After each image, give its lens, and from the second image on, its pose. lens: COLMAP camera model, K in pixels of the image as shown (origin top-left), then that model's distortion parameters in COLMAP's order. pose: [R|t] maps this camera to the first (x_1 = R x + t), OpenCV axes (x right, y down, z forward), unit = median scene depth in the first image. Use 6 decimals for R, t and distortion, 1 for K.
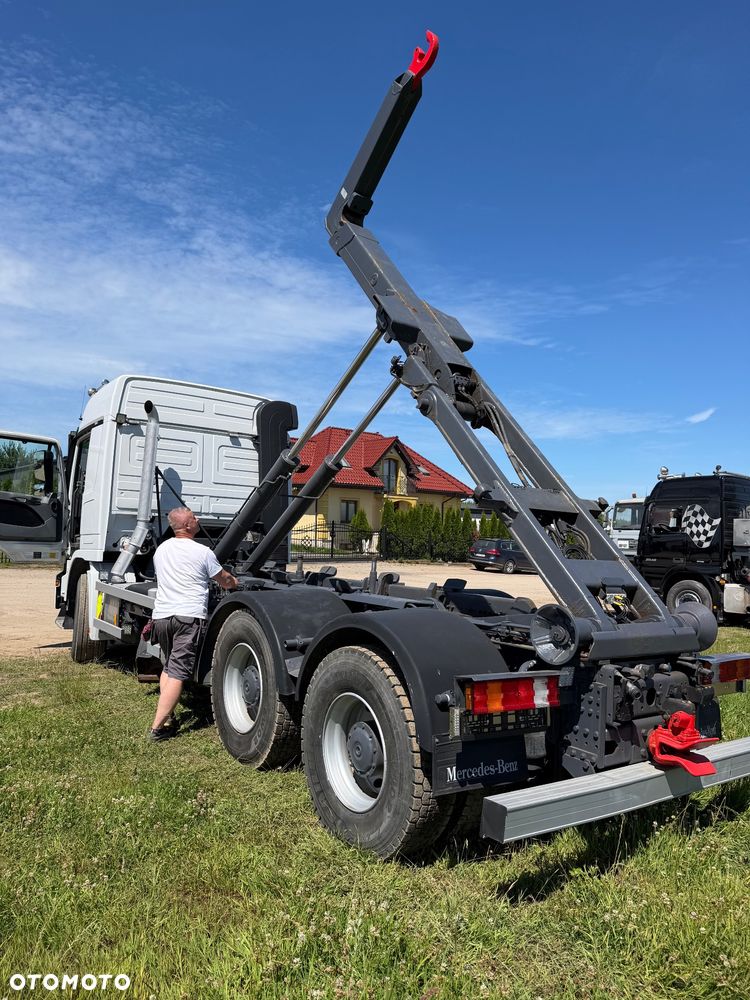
lens RADIAL K [[692.5, 0, 371.6], [0, 692.5, 502.5], [0, 0, 1]] dist [0.056273, -0.069754]
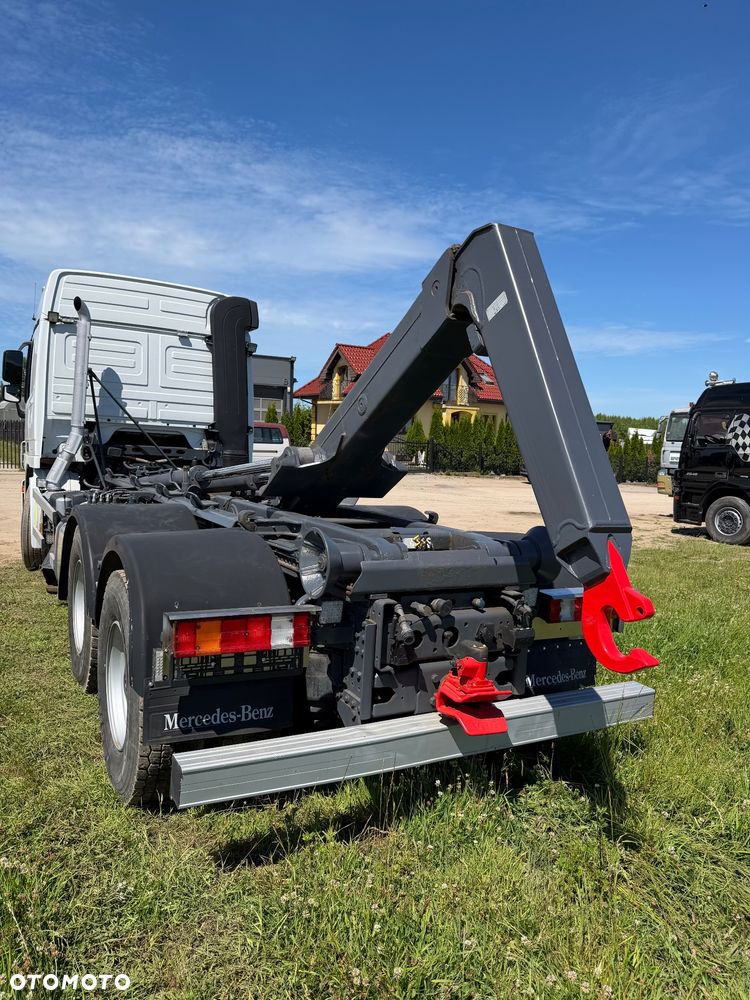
lens RADIAL K [[692.5, 0, 382.5], [0, 692.5, 503.2], [0, 0, 1]] dist [0.056273, -0.069754]
pose [[0.994940, 0.016808, -0.099057, 0.180046], [-0.003916, 0.991646, 0.128933, 0.005407], [0.100397, -0.127893, 0.986693, 0.086826]]
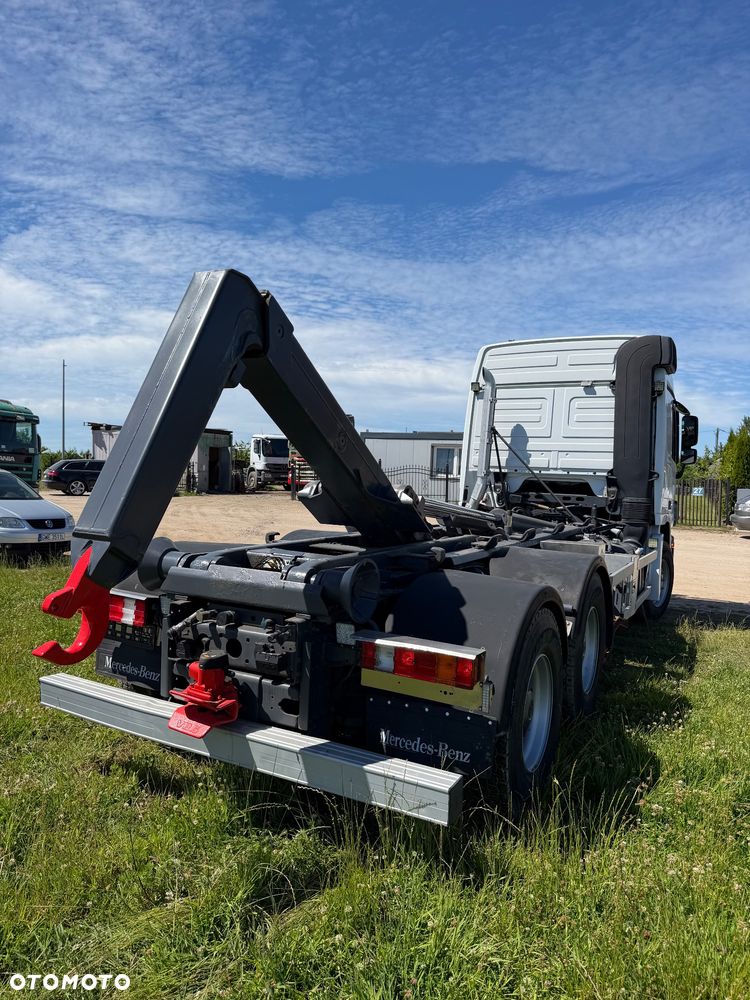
lens RADIAL K [[692.5, 0, 387.4], [0, 692.5, 522.4], [0, 0, 1]] dist [0.056273, -0.069754]
pose [[0.454844, 0.033637, -0.889935, 0.582823], [0.031827, 0.998034, 0.053989, 0.033626], [0.890002, -0.052881, 0.452880, 0.354206]]
